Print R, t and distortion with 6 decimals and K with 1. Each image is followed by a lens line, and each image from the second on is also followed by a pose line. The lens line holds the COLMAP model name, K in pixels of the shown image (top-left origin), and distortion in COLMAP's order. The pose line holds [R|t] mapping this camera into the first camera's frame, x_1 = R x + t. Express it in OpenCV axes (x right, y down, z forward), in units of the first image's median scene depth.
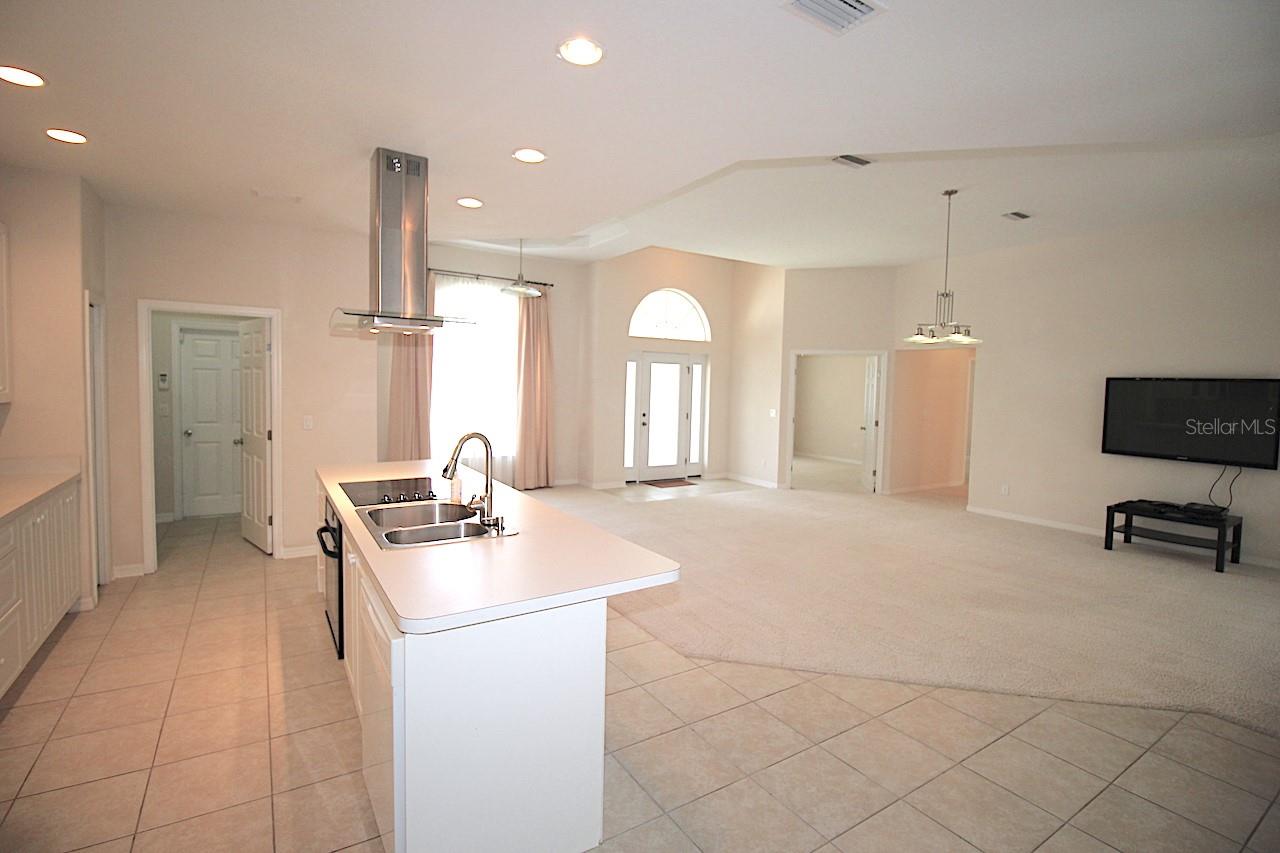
lens RADIAL K [[592.0, 0, 637.1], [0, 592.0, 416.9], [0, 0, 1]] dist [-0.009884, -0.006575]
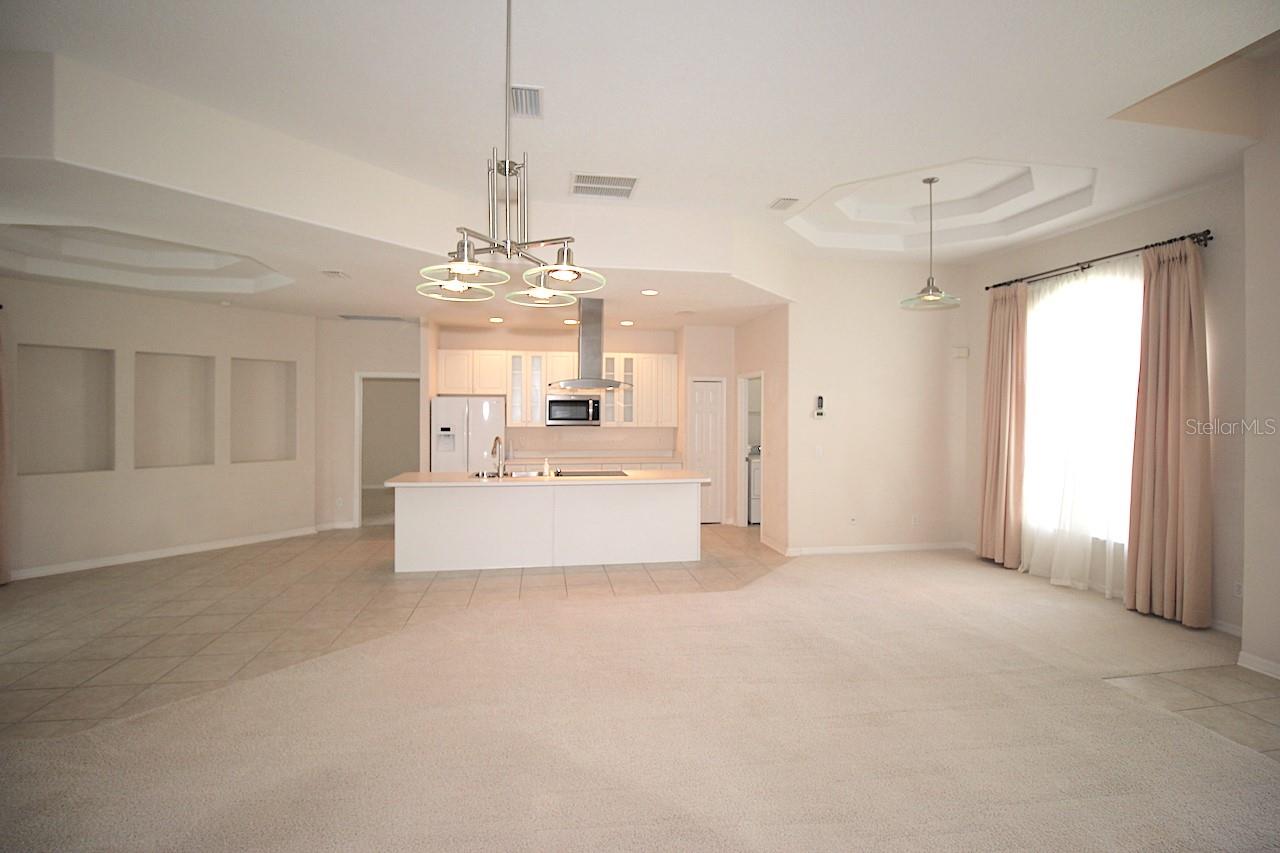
lens RADIAL K [[592.0, 0, 636.1], [0, 592.0, 413.1], [0, 0, 1]] dist [-0.009884, -0.006575]
pose [[-0.394719, -0.022545, -0.918525, 0.848470], [-0.068444, 0.997643, 0.004925, -0.058801], [0.916249, 0.064811, -0.395332, 1.256551]]
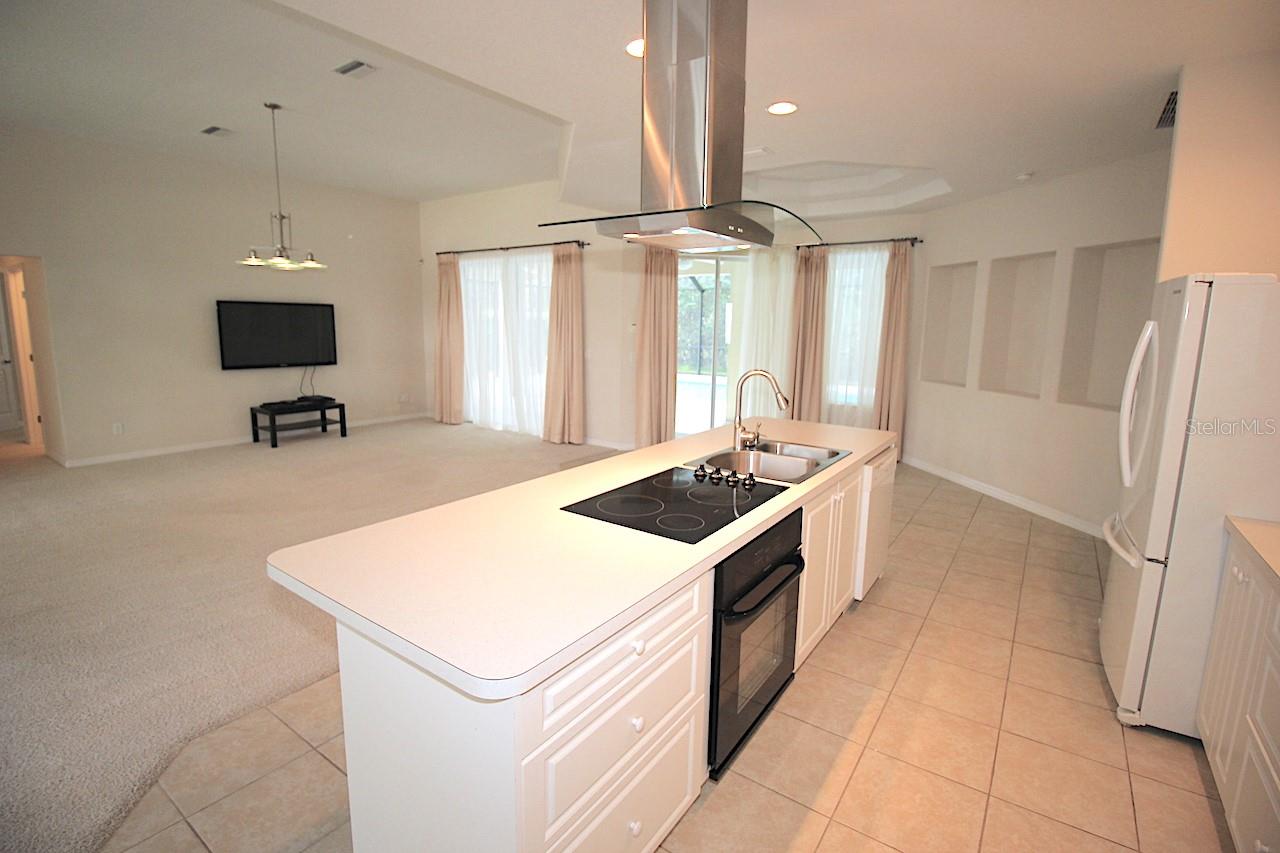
lens RADIAL K [[592.0, 0, 639.3], [0, 592.0, 418.4], [0, 0, 1]] dist [-0.009884, -0.006575]
pose [[-0.377355, -0.175623, 0.909263, -0.653154], [0.030294, 0.978987, 0.201662, -0.060823], [-0.925573, 0.103644, -0.364105, 0.864117]]
